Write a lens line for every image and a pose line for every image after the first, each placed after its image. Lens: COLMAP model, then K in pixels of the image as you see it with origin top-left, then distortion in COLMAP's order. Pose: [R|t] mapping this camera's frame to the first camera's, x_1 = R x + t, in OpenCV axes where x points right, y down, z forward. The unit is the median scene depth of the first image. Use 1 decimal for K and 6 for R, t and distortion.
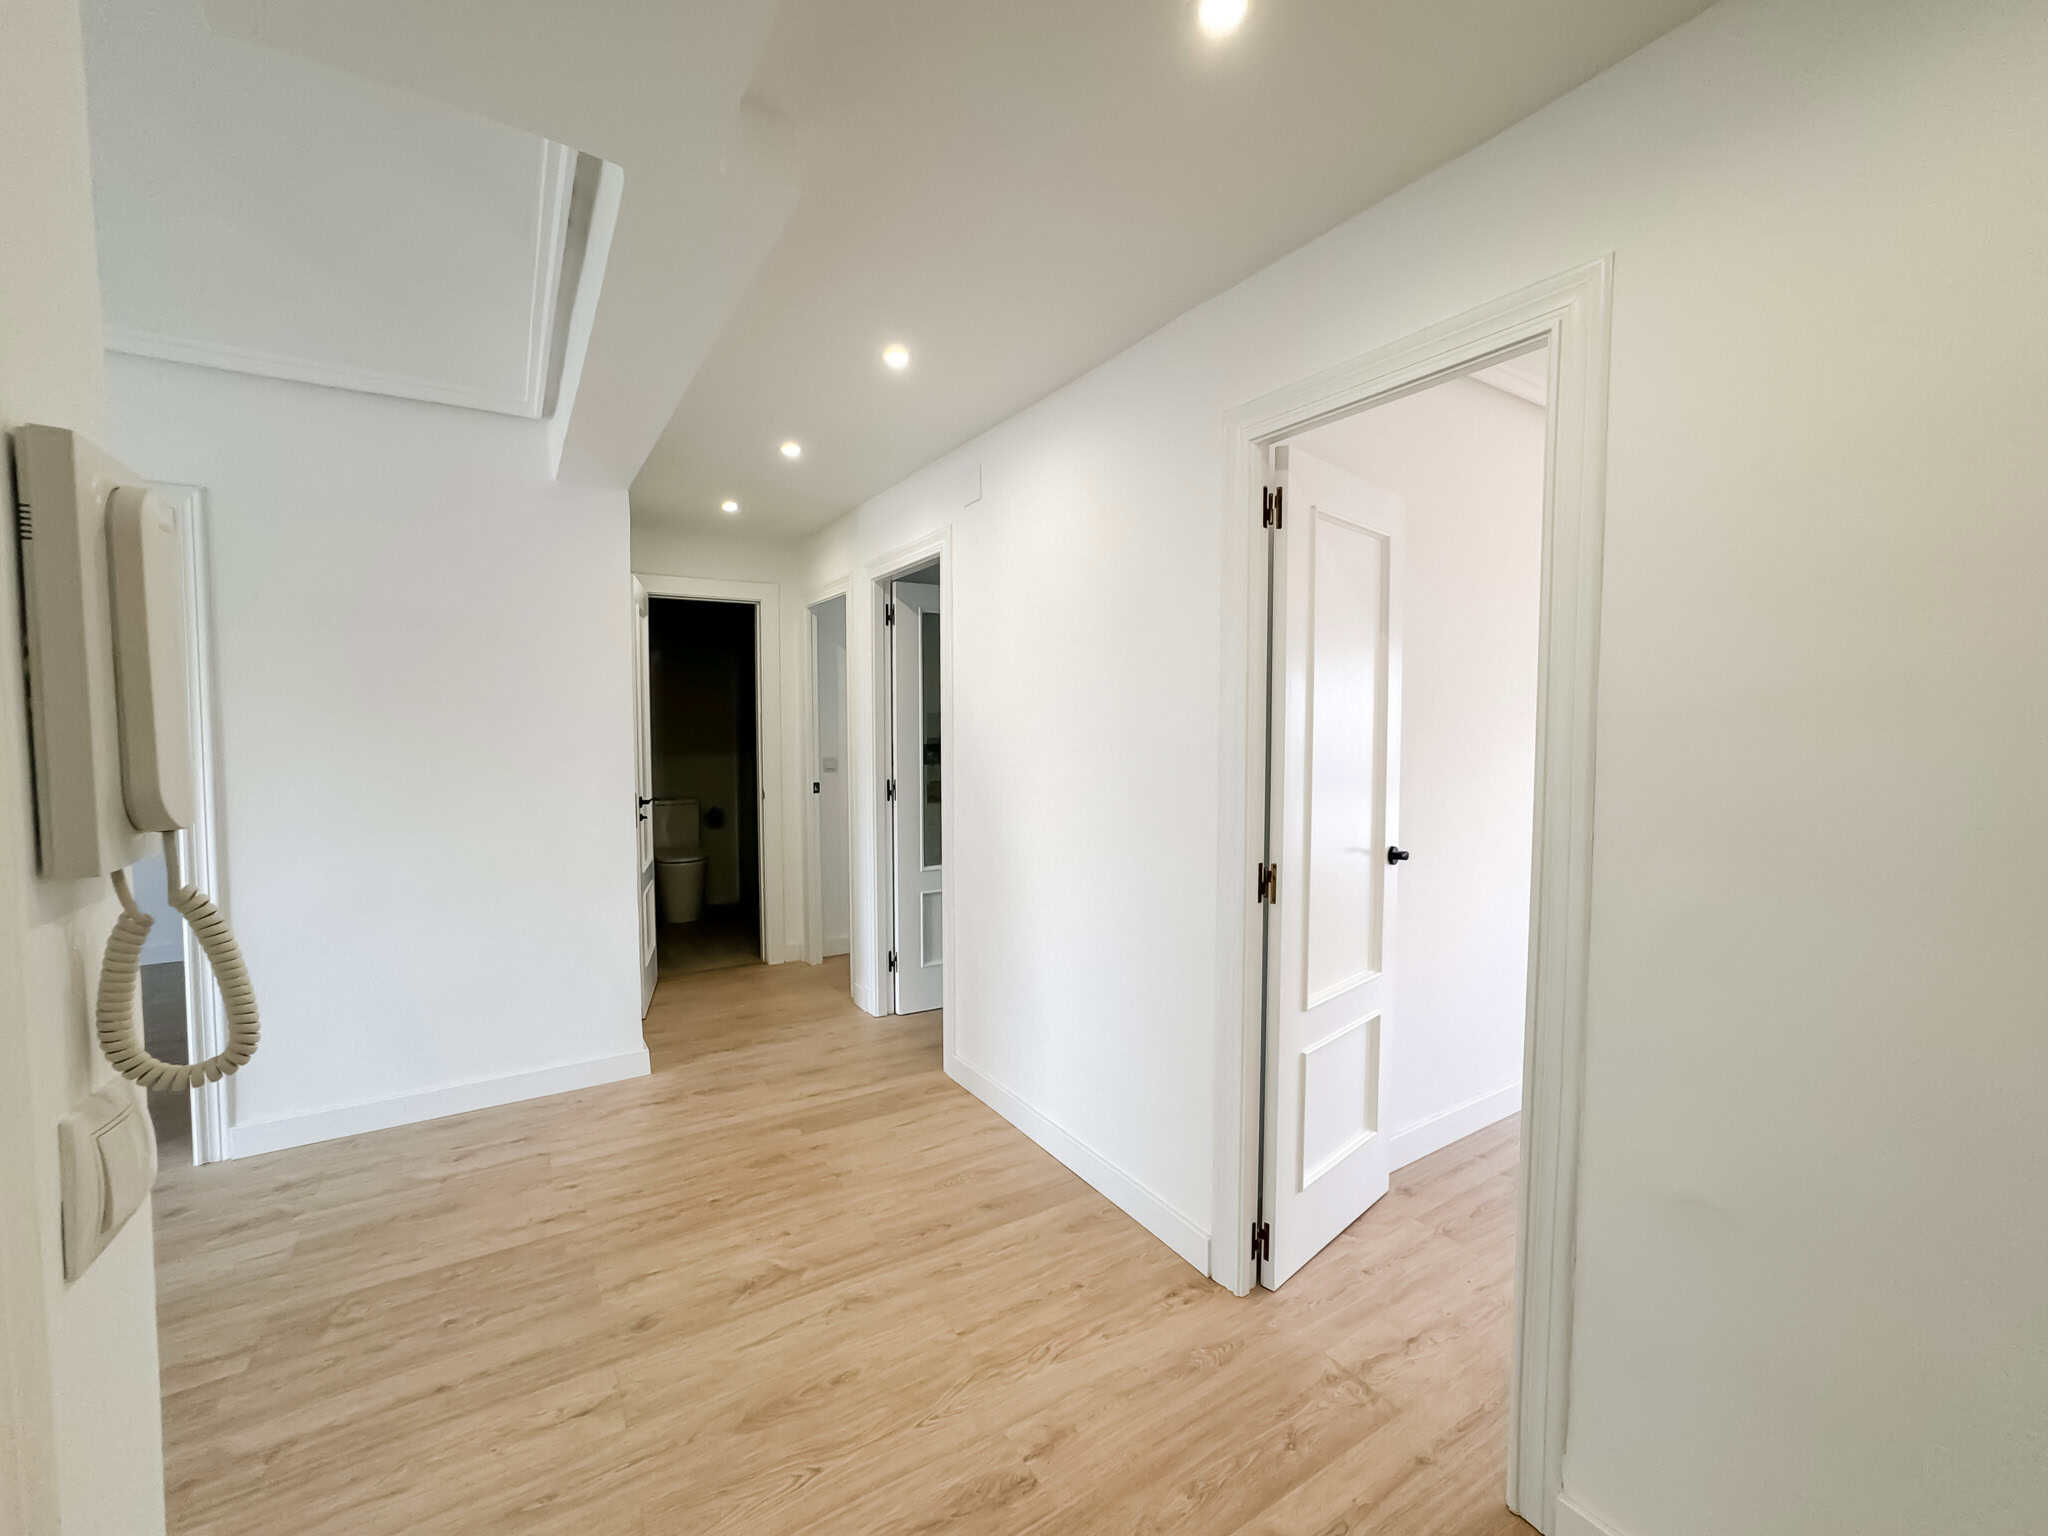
lens RADIAL K [[846.9, 0, 1034.1], [0, 846.9, 779.3], [0, 0, 1]] dist [0.004700, 0.000712]
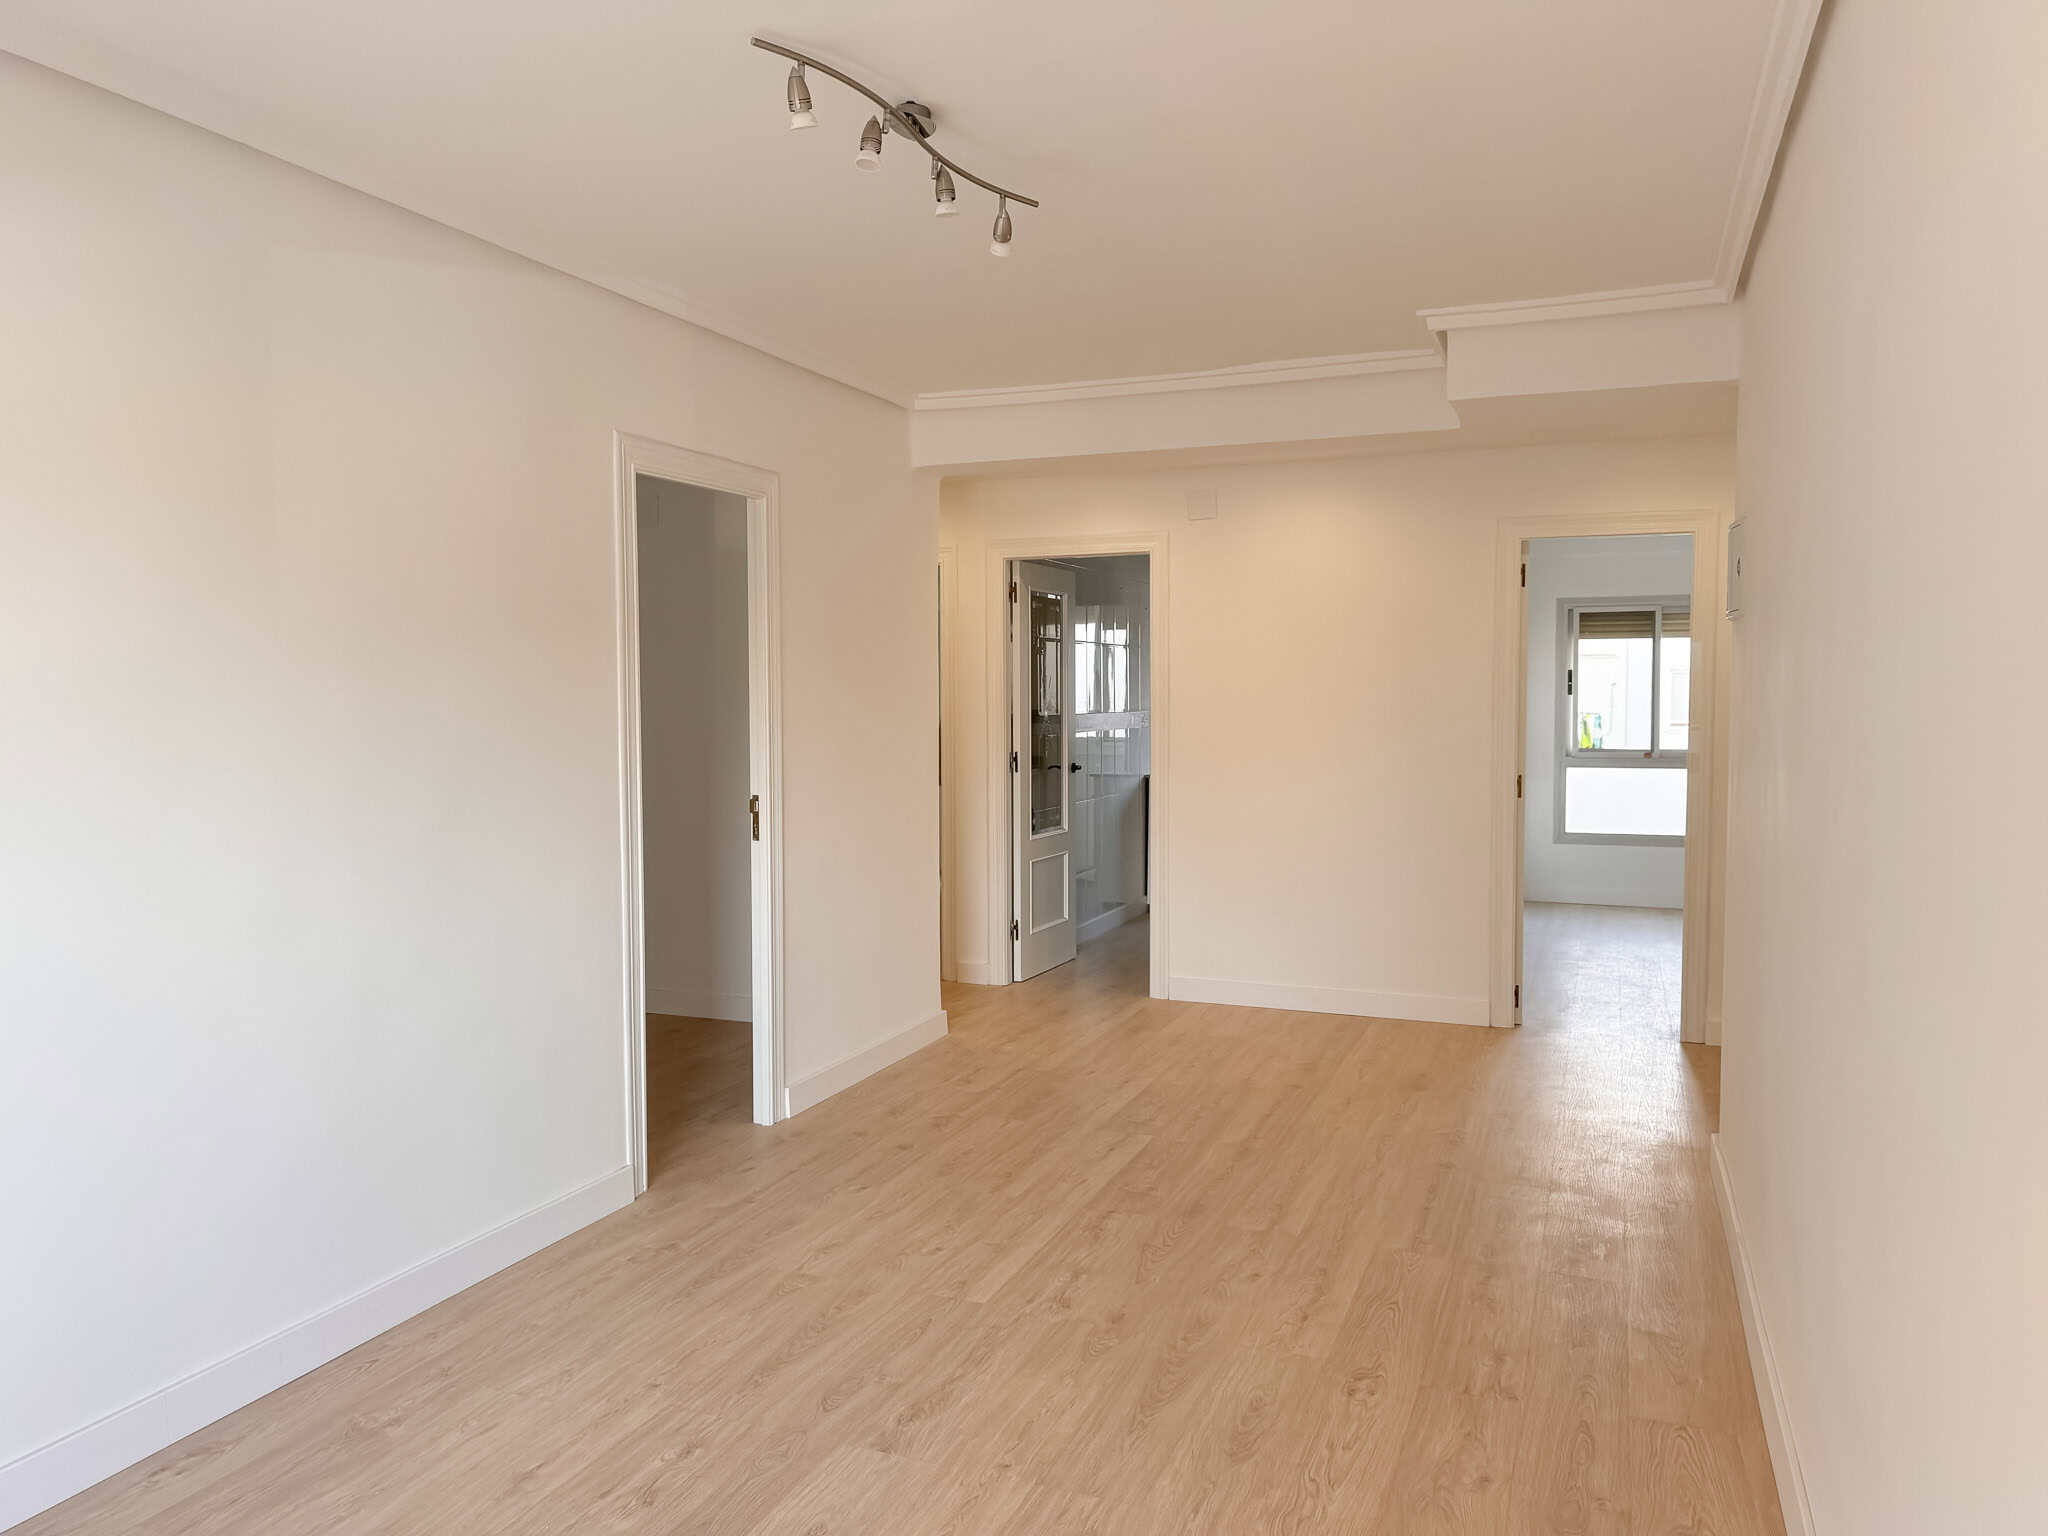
lens RADIAL K [[1439.1, 0, 1019.9], [0, 1439.1, 760.3], [0, 0, 1]] dist [0.002218, -0.000690]
pose [[0.824888, -0.043942, 0.563586, -2.035984], [0.047622, 0.998832, 0.008176, -0.003212], [-0.563287, 0.020095, 0.826017, -0.792926]]
